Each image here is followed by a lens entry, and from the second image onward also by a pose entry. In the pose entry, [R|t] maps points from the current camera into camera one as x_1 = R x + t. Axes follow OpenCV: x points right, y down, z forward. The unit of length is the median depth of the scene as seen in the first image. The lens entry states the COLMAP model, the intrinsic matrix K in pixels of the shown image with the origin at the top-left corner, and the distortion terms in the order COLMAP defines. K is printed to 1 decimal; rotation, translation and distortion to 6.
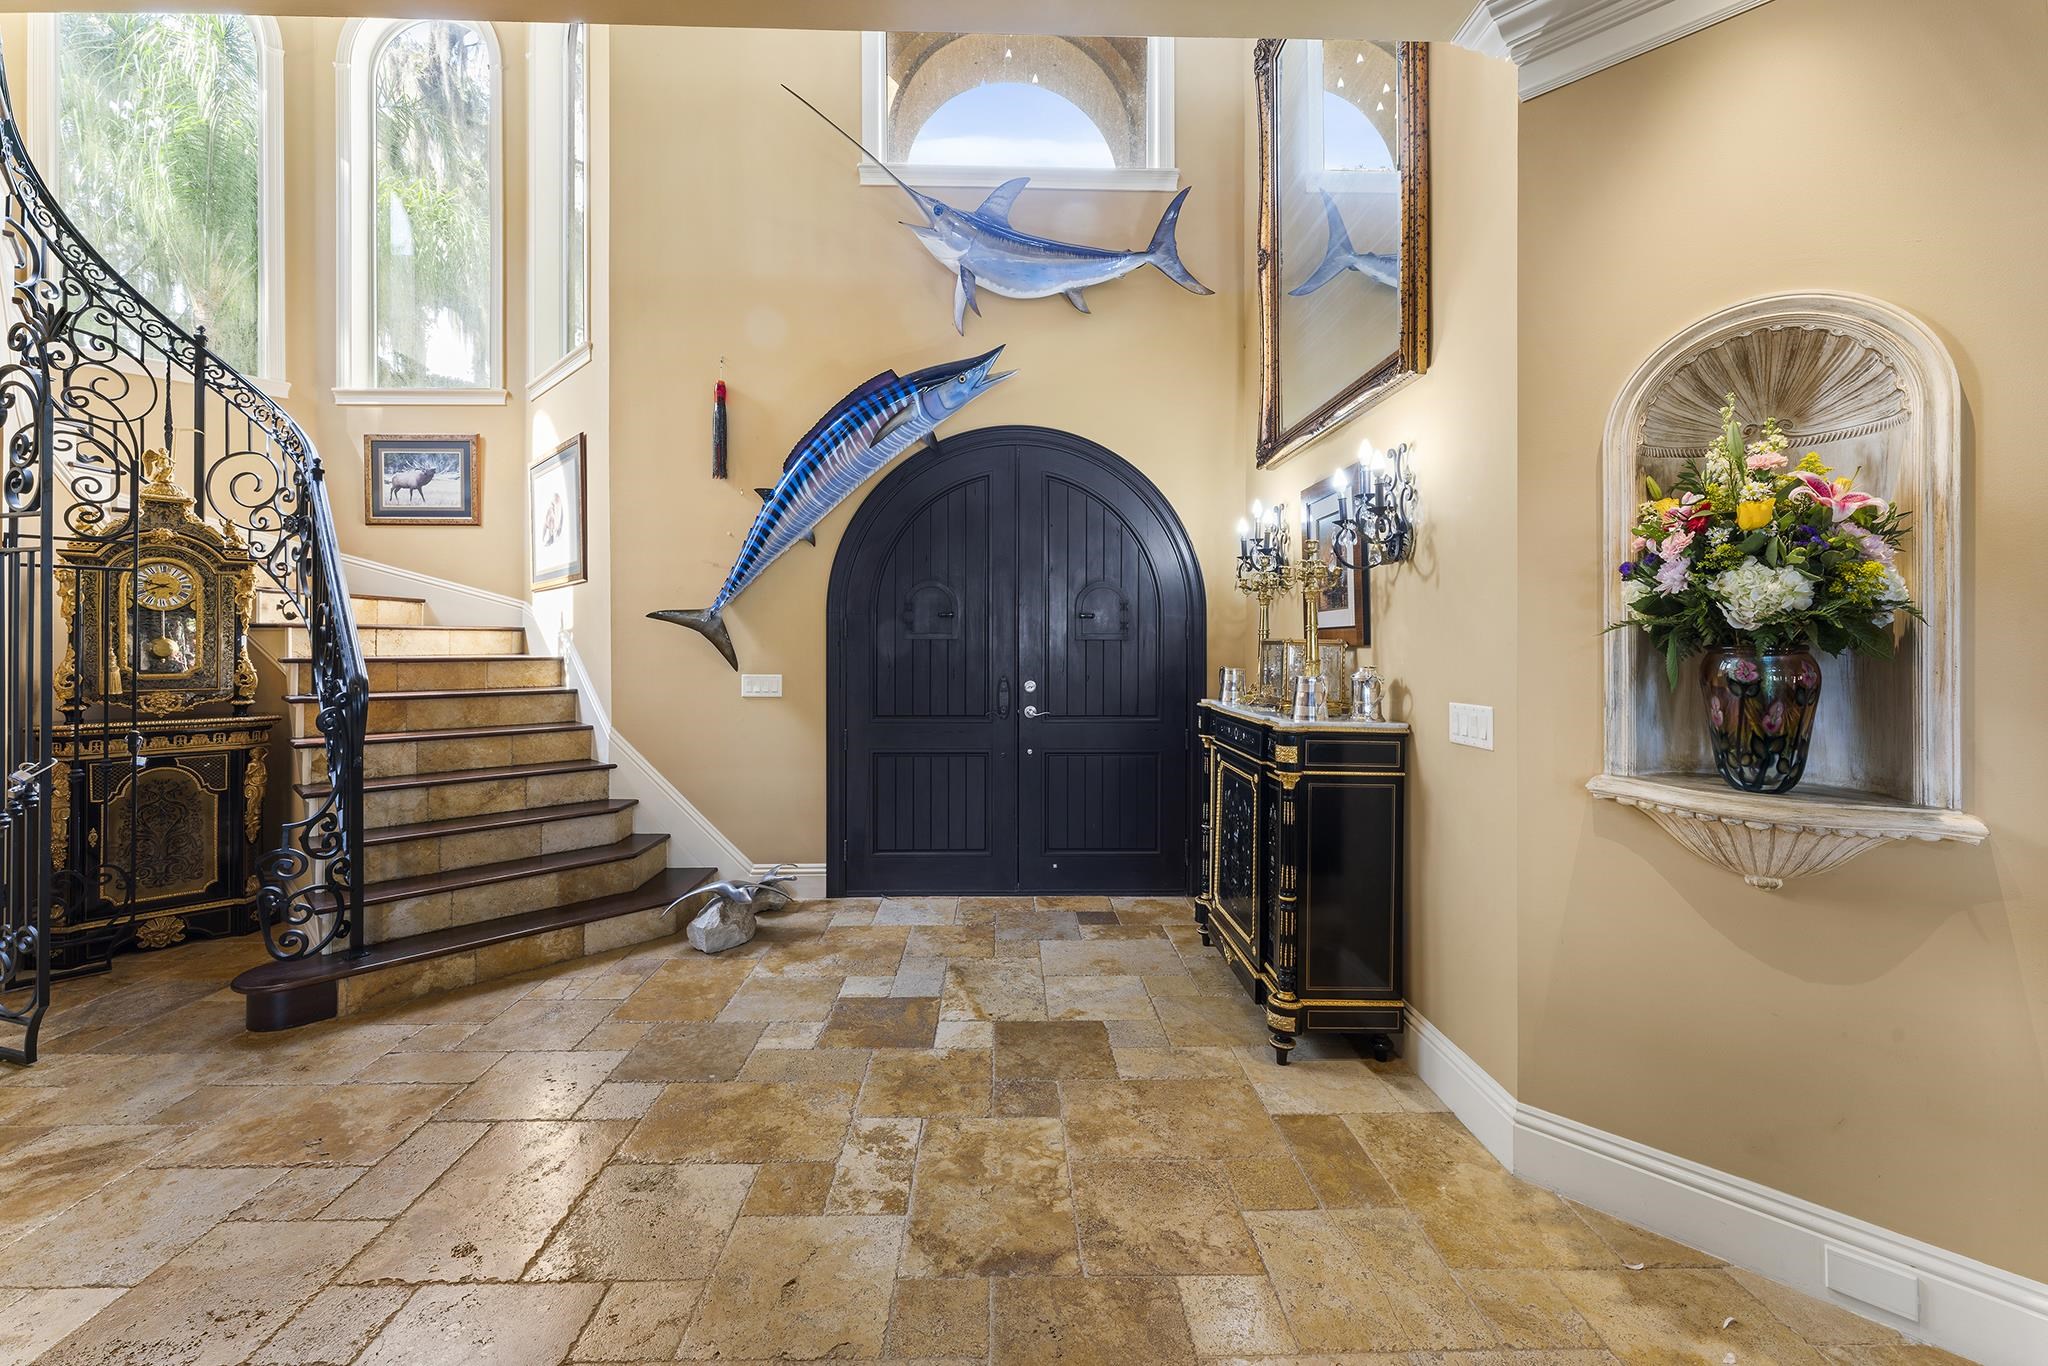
lens RADIAL K [[825.7, 0, 1024.0], [0, 825.7, 679.8], [0, 0, 1]] dist [-0.002962, 0.000455]
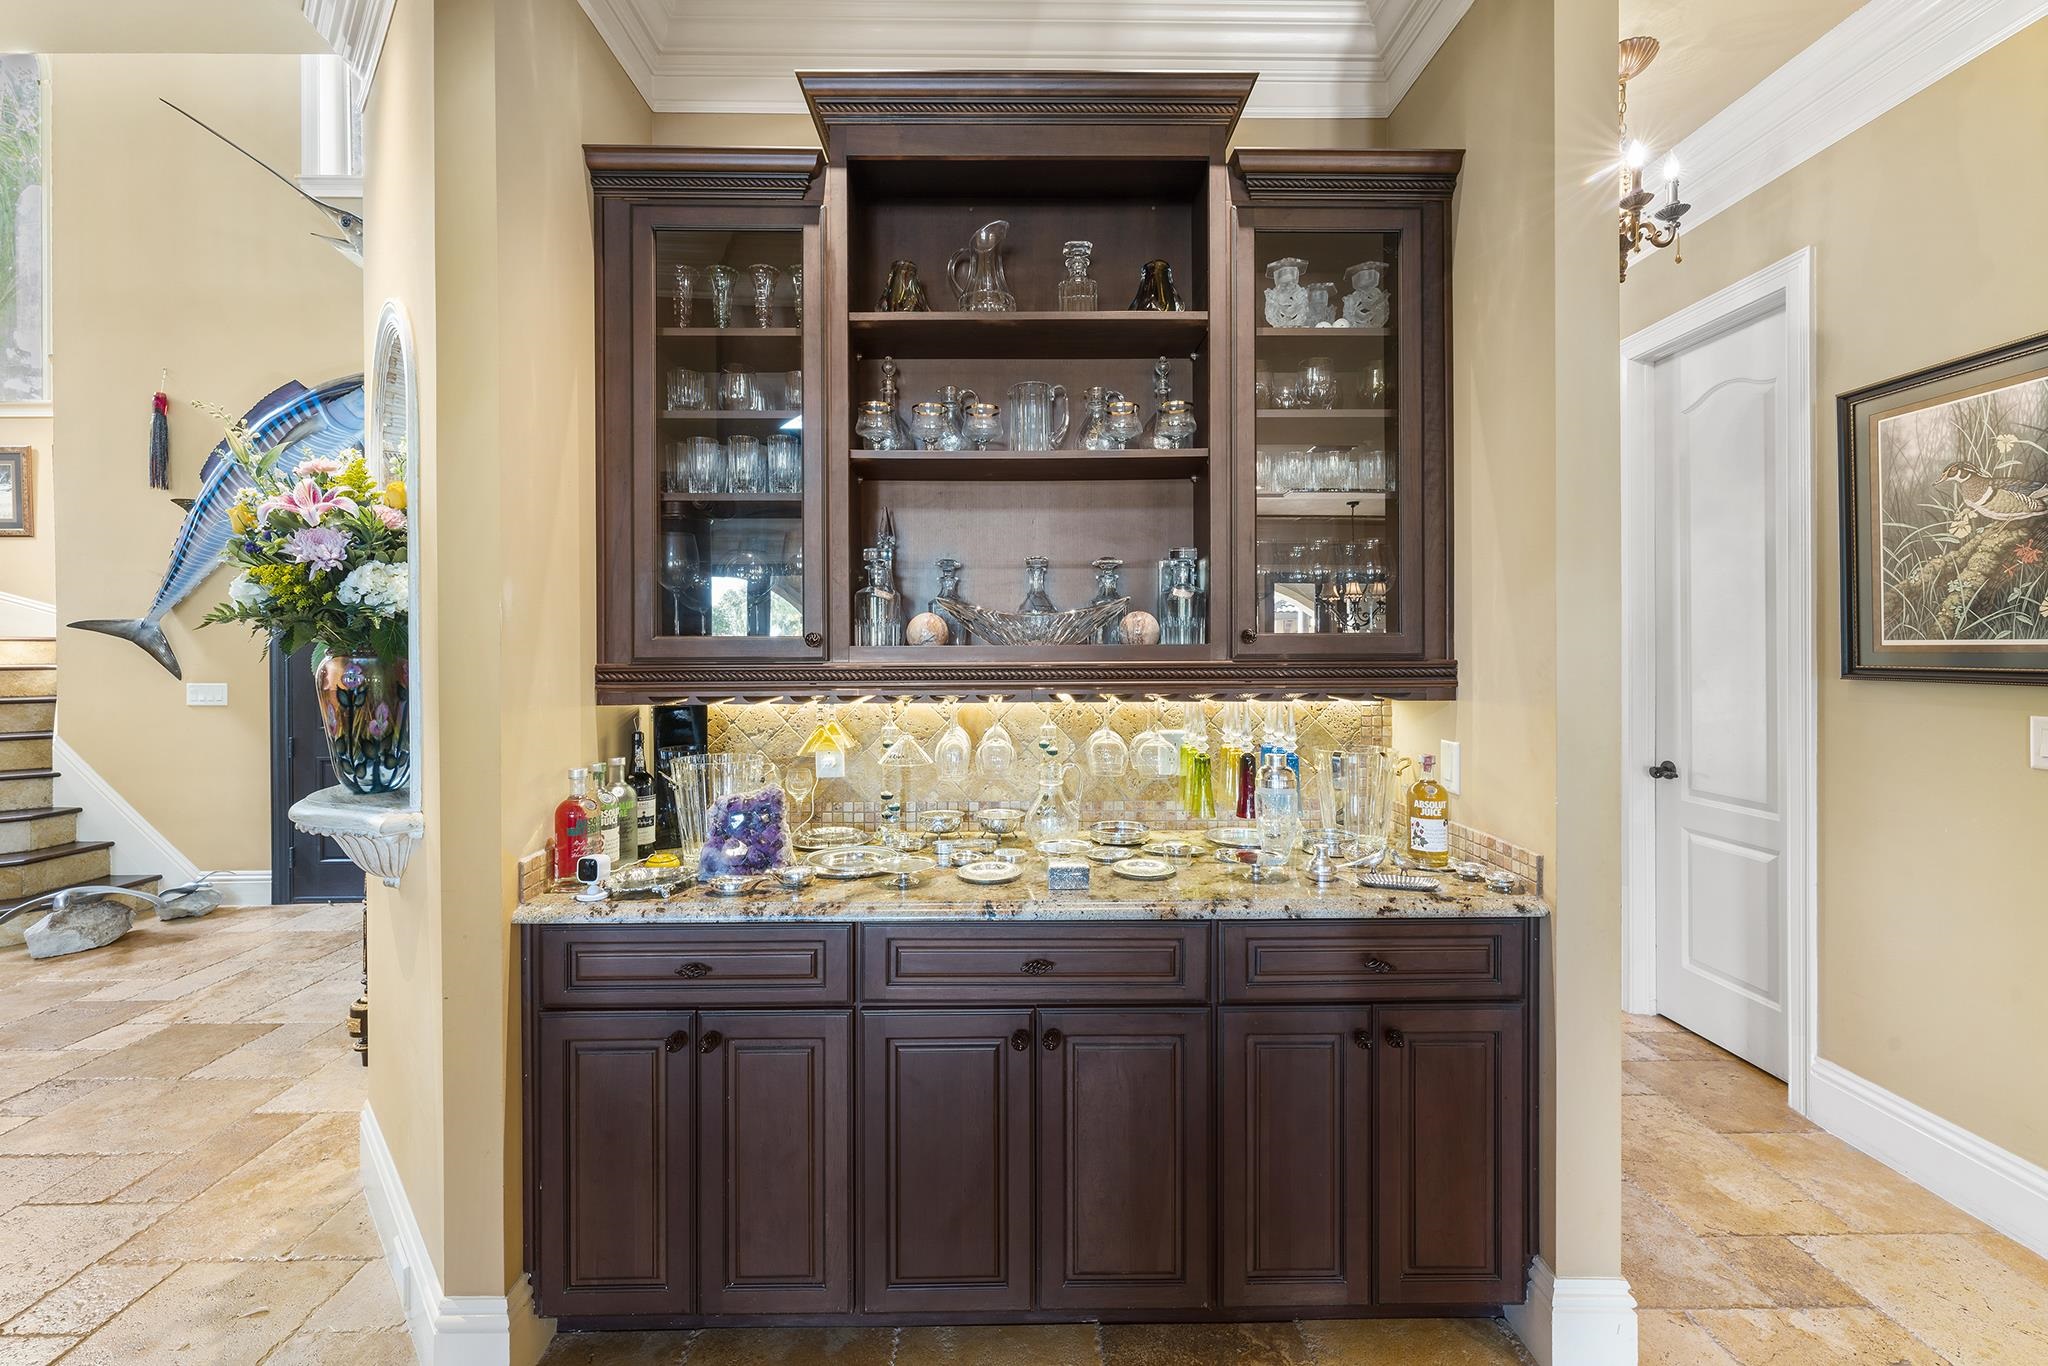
lens RADIAL K [[825.7, 0, 1023.9], [0, 825.7, 691.6], [0, 0, 1]] dist [-0.002962, 0.000455]
pose [[0.999996, -0.002817, -0.000533, 0.706743], [0.002819, 0.999992, 0.002960, 0.003645], [0.000525, -0.002961, 0.999995, -0.007654]]
